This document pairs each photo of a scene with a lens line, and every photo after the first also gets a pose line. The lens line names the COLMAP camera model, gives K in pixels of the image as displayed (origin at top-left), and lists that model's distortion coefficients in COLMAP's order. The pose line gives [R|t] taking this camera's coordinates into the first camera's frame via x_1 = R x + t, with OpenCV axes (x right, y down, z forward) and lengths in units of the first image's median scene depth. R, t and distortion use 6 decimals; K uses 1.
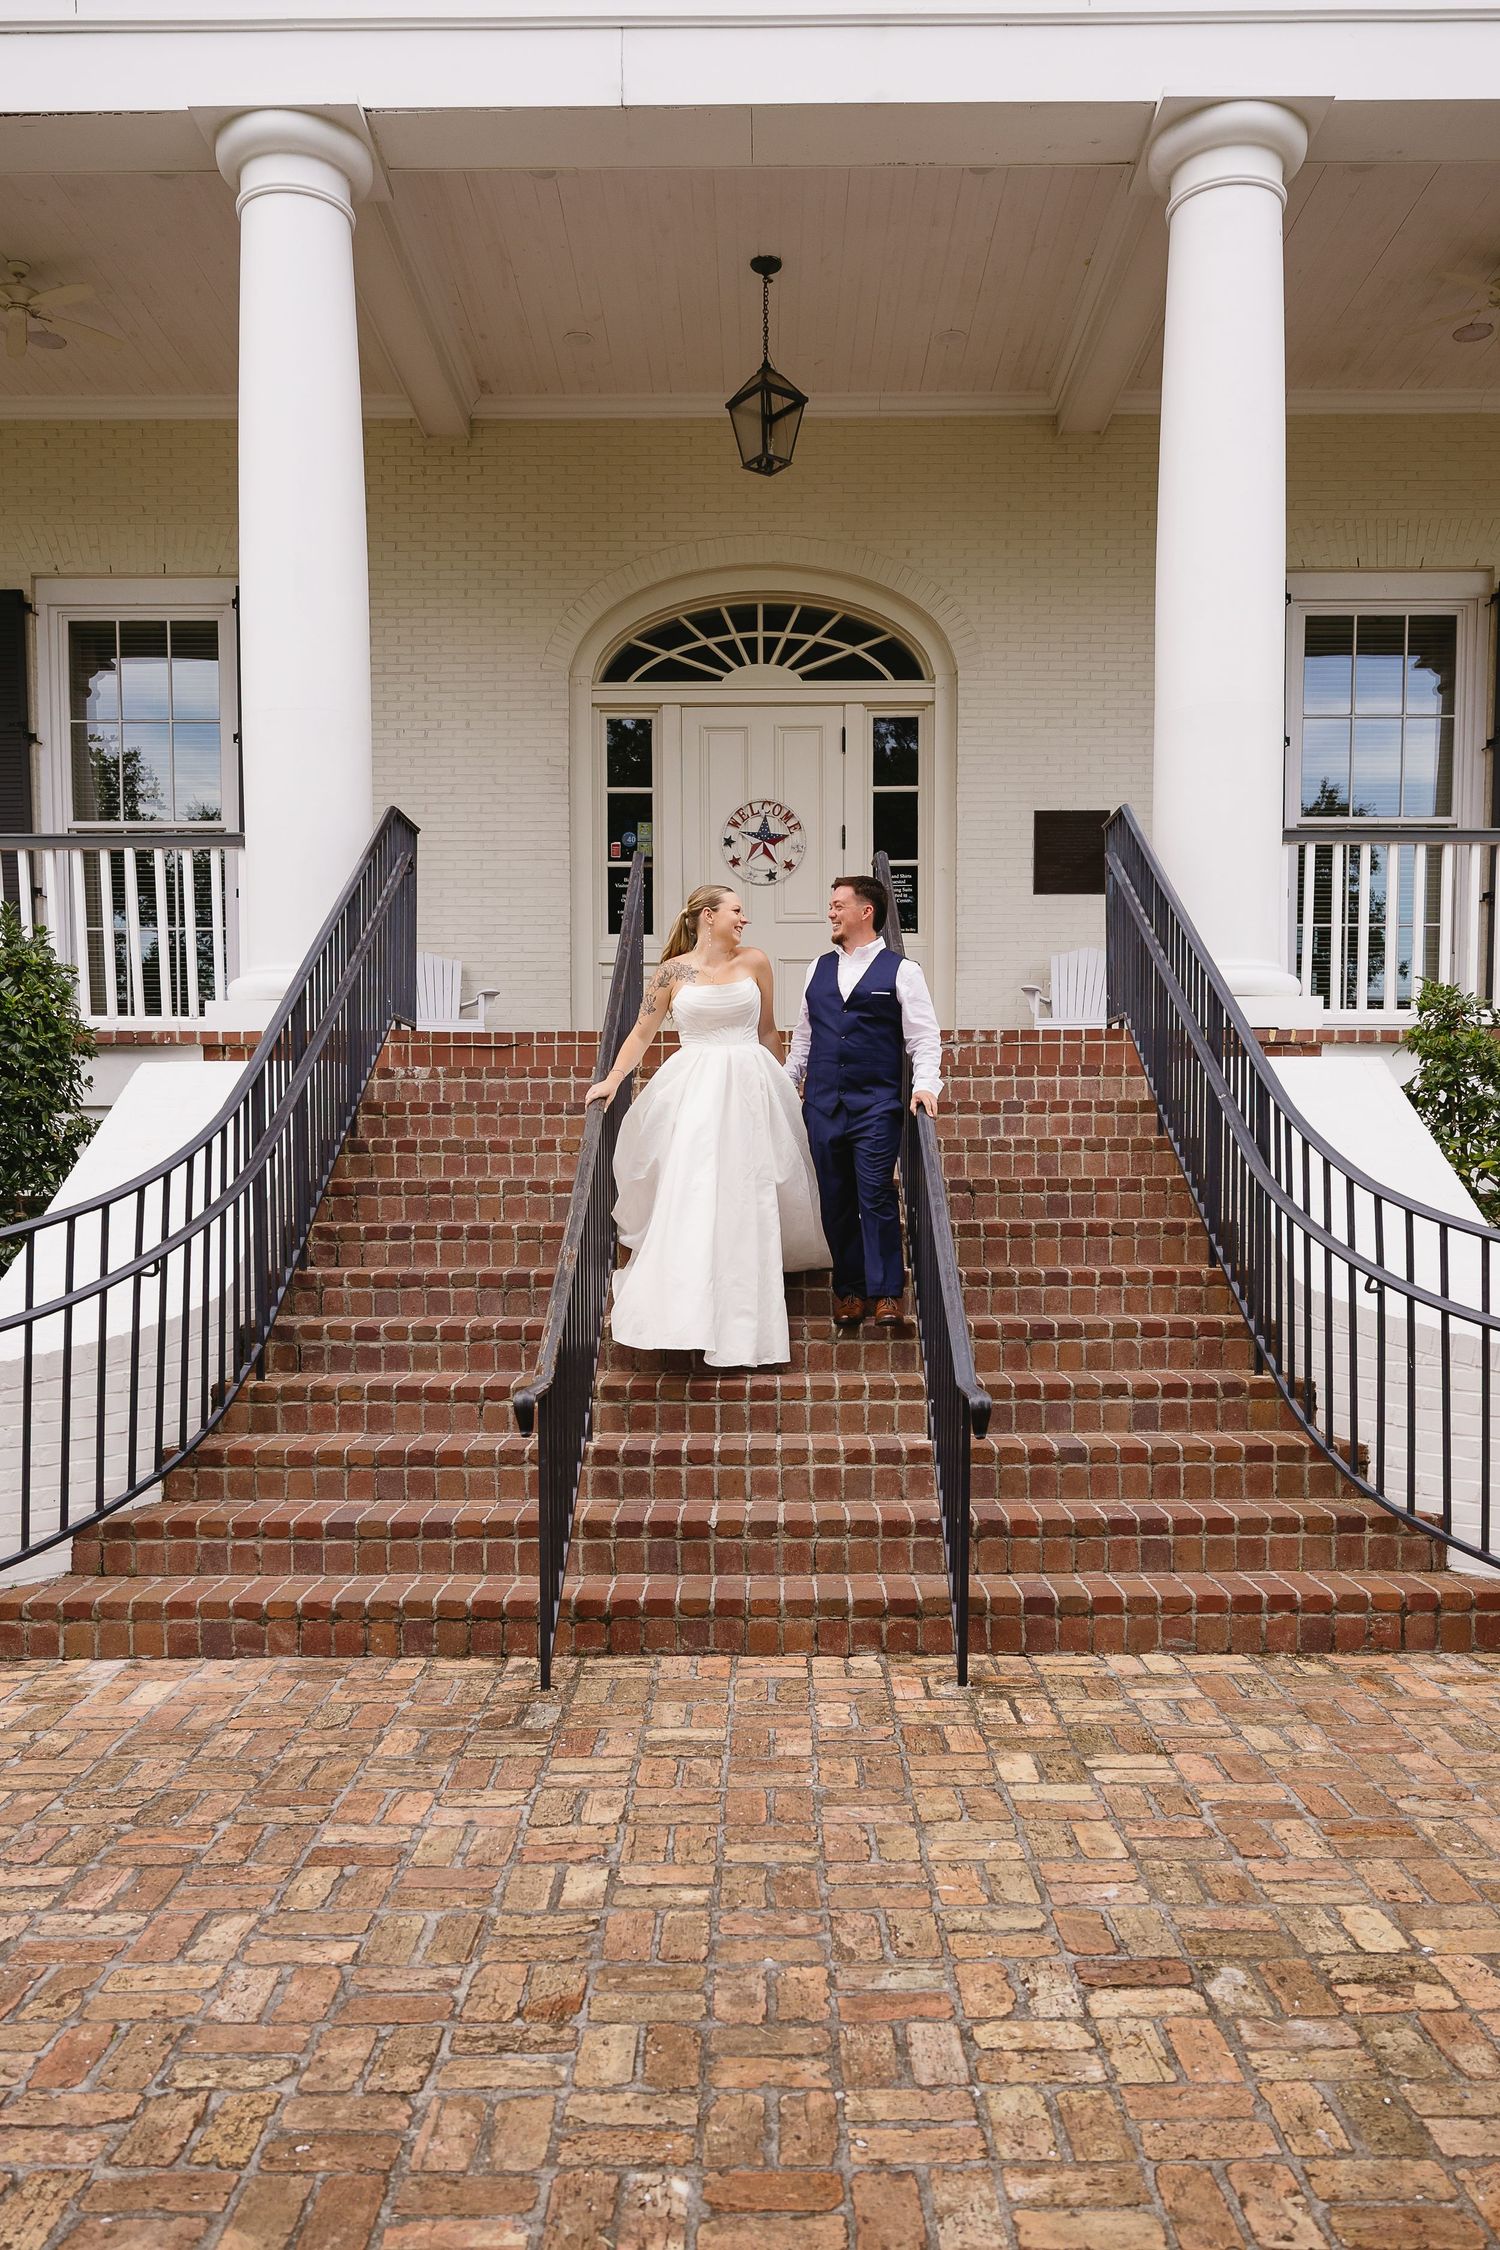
lens RADIAL K [[1695.6, 0, 750.3], [0, 1695.6, 1295.4], [0, 0, 1]] dist [-0.017130, 0.009373]
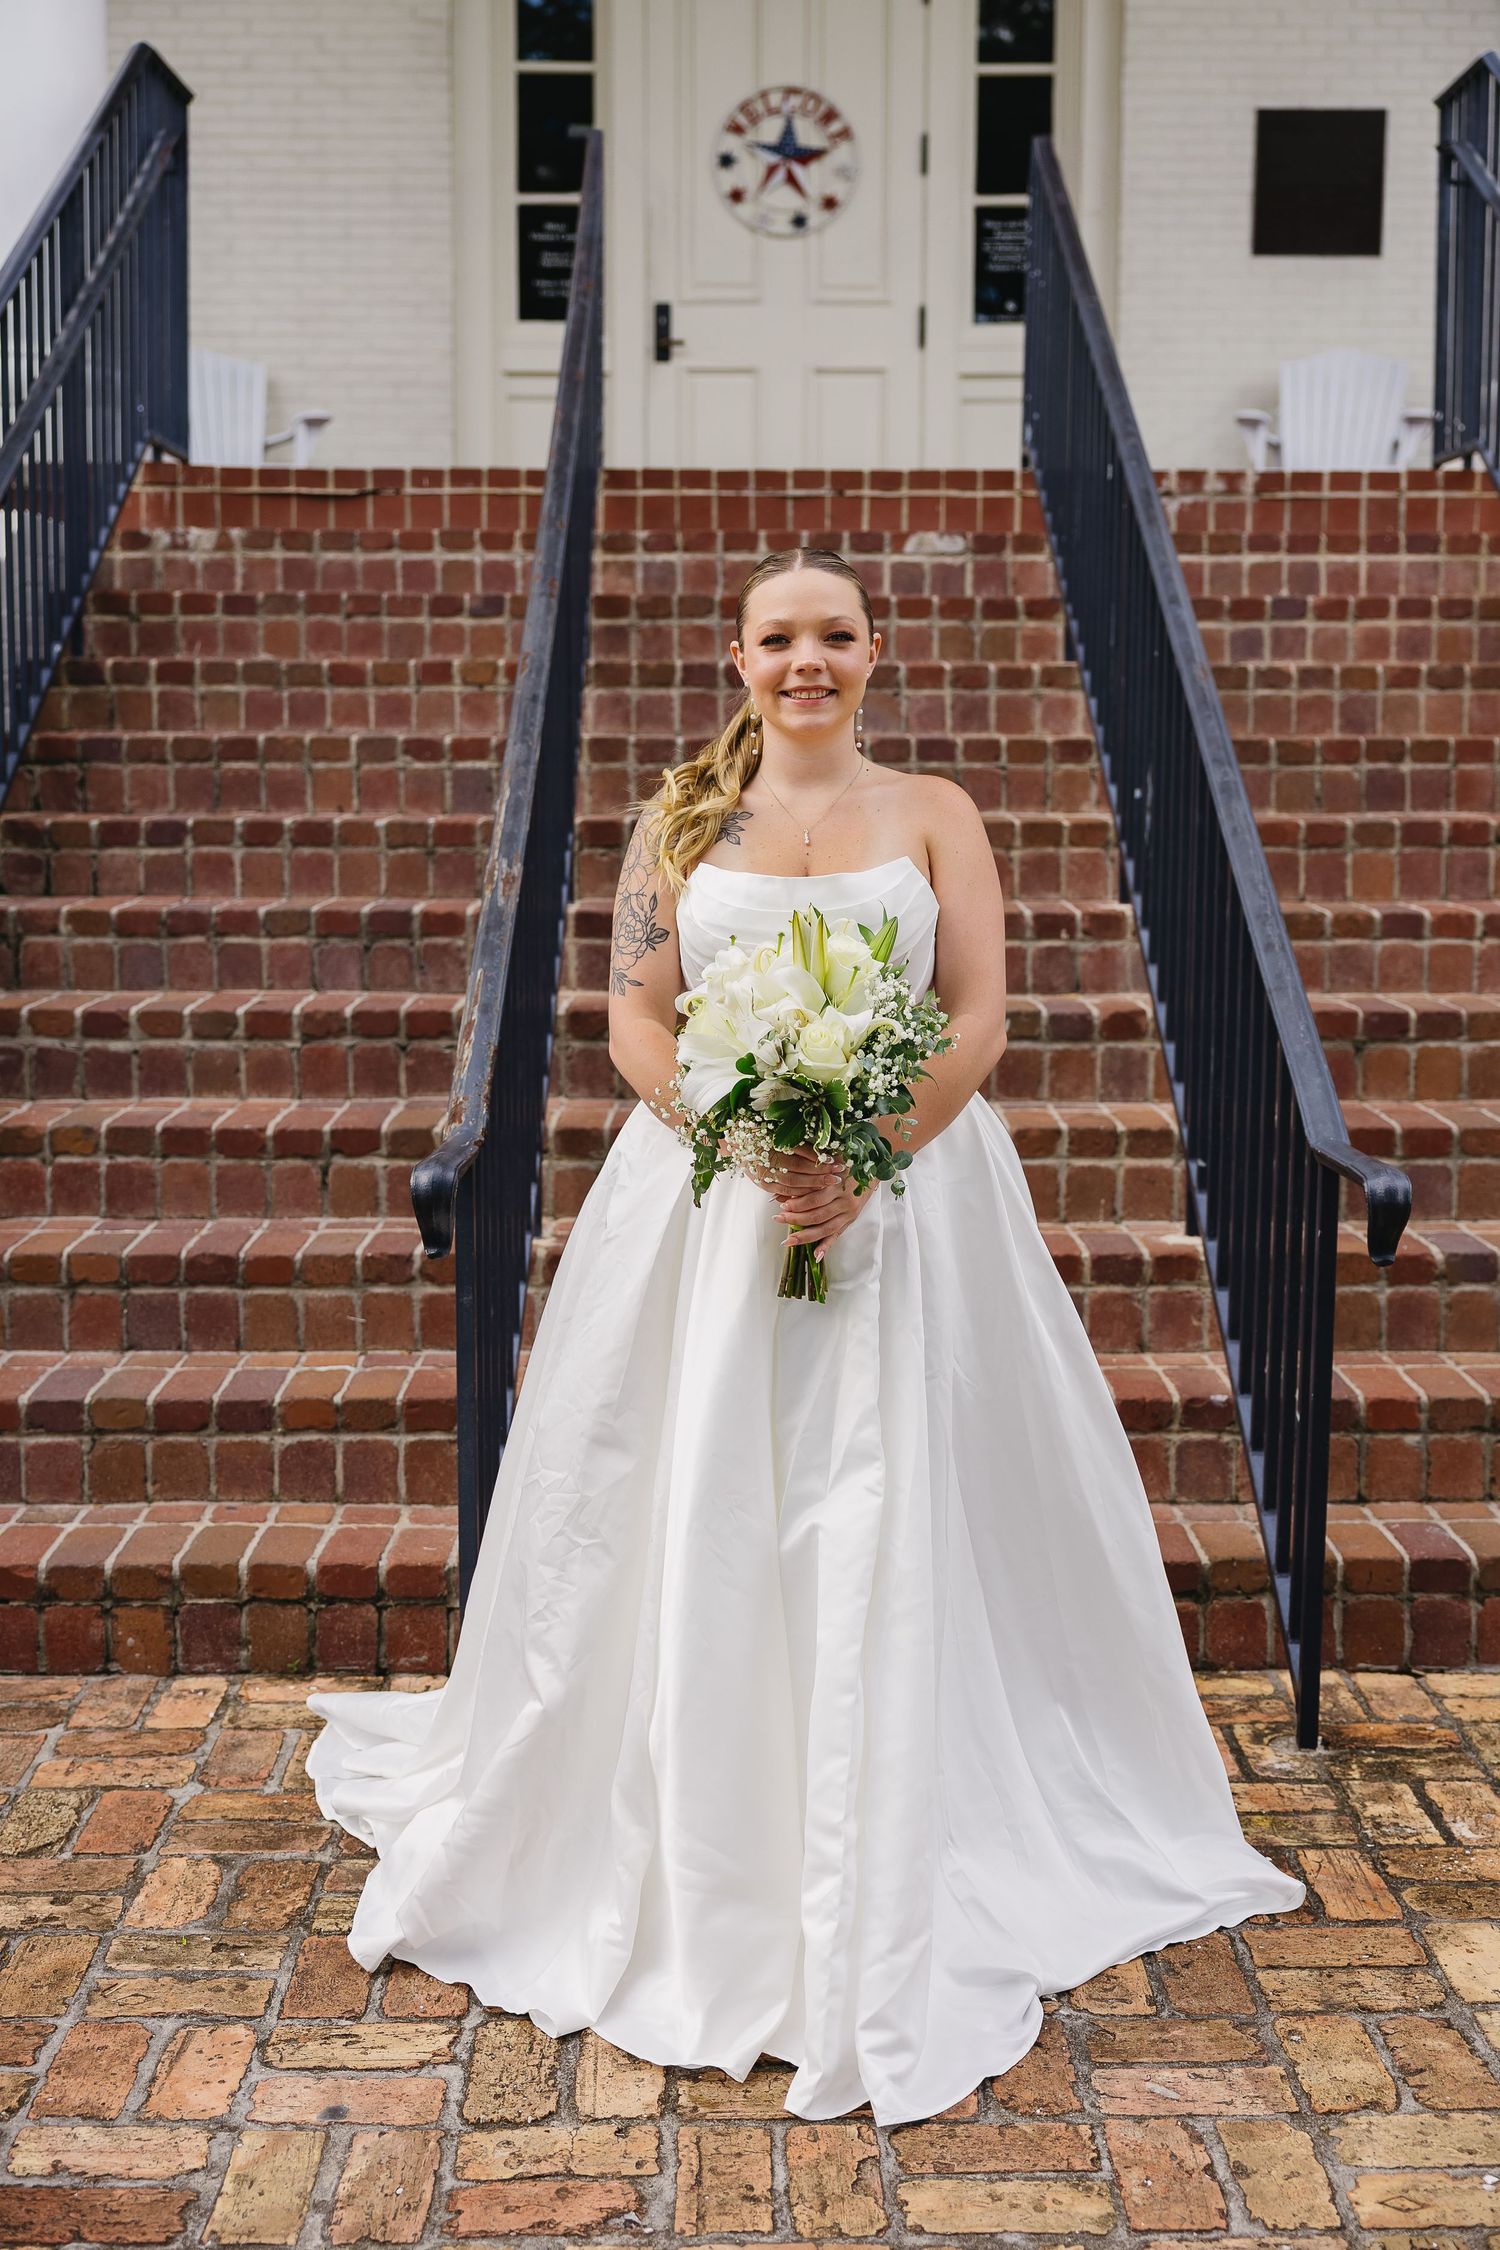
lens RADIAL K [[2619.4, 0, 739.4], [0, 2619.4, 1112.7], [0, 0, 1]] dist [-0.005431, 0.000000]
pose [[0.999906, 0.003809, 0.013162, -0.036641], [-0.004663, 0.997841, 0.065505, -0.003929], [-0.012884, -0.065561, 0.997765, 0.170016]]
